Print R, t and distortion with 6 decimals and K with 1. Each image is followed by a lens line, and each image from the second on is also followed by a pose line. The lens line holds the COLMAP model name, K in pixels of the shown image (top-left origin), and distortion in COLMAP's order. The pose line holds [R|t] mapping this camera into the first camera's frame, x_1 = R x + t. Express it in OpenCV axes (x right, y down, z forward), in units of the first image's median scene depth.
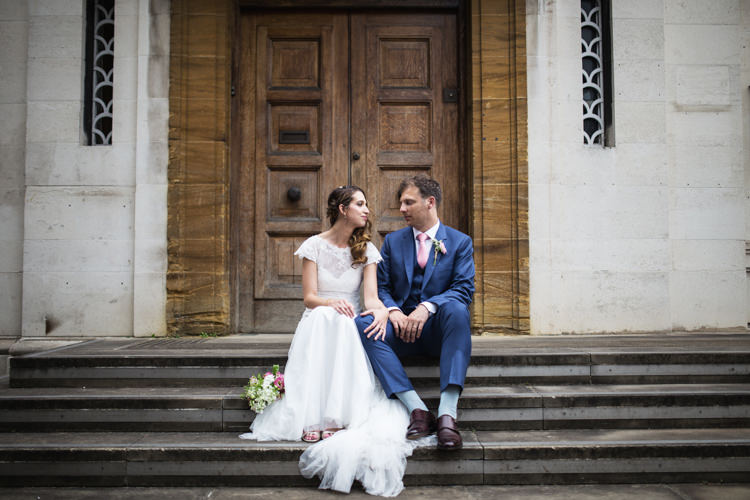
lens RADIAL K [[729.2, 0, 376.3], [0, 729.2, 248.2], [0, 0, 1]] dist [-0.030961, 0.000000]
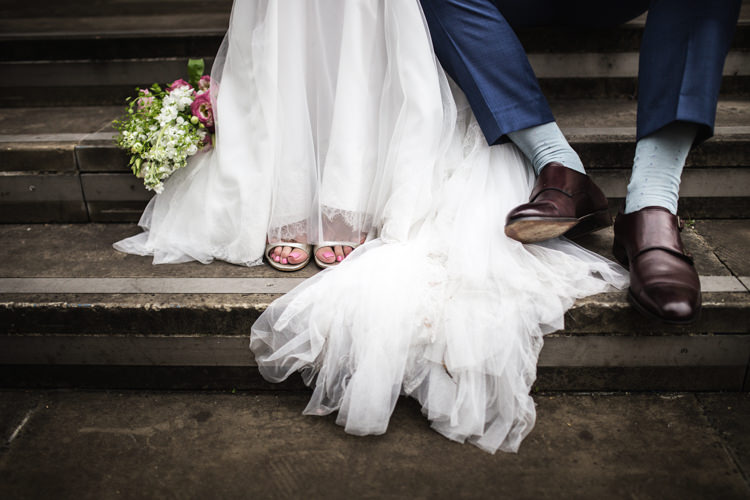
lens RADIAL K [[729.2, 0, 377.9], [0, 729.2, 247.9], [0, 0, 1]] dist [-0.030961, 0.000000]
pose [[0.997696, 0.006469, -0.067527, -0.015736], [0.025115, 0.889480, 0.456284, 0.080389], [0.063016, -0.456929, 0.887268, 0.655437]]
